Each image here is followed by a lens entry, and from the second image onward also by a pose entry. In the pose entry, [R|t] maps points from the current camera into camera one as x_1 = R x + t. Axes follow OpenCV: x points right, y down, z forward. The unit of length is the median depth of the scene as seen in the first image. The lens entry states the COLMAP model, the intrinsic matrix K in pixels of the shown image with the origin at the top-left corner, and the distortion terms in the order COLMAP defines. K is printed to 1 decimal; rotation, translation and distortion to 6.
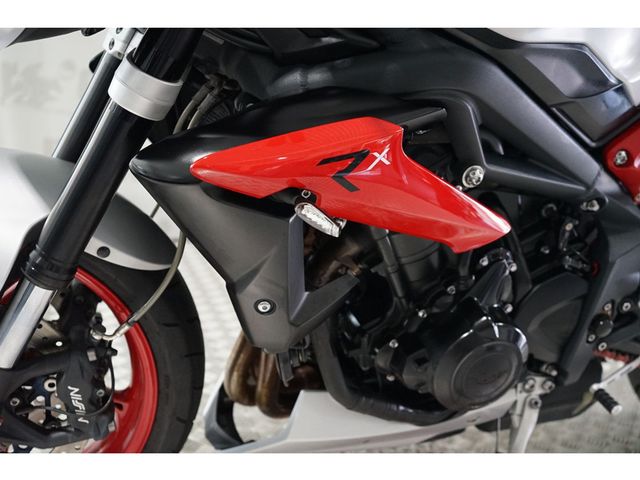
lens RADIAL K [[828.7, 0, 320.2], [0, 828.7, 235.7], [0, 0, 1]] dist [-0.006214, 0.000000]
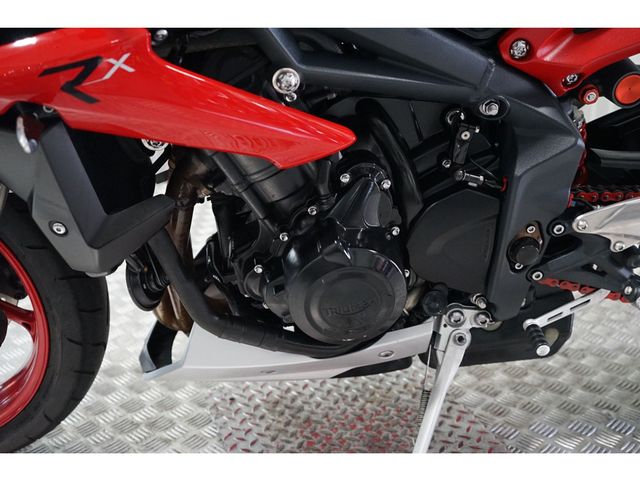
lens RADIAL K [[828.7, 0, 318.4], [0, 828.7, 241.2], [0, 0, 1]] dist [-0.006214, 0.000000]
pose [[0.953931, 0.002903, -0.300012, 0.421706], [0.025530, 0.995541, 0.090809, 0.016383], [0.298937, -0.094284, 0.949604, 0.140139]]
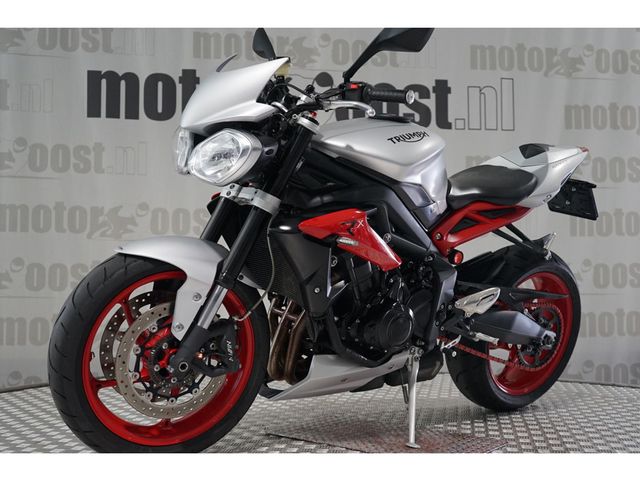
lens RADIAL K [[828.7, 0, 320.9], [0, 828.7, 241.0], [0, 0, 1]] dist [-0.006214, 0.000000]
pose [[0.958030, -0.052753, 0.281774, -0.599224], [0.128141, 0.958063, -0.256311, 0.467441], [-0.256436, 0.281660, 0.924613, -1.042753]]
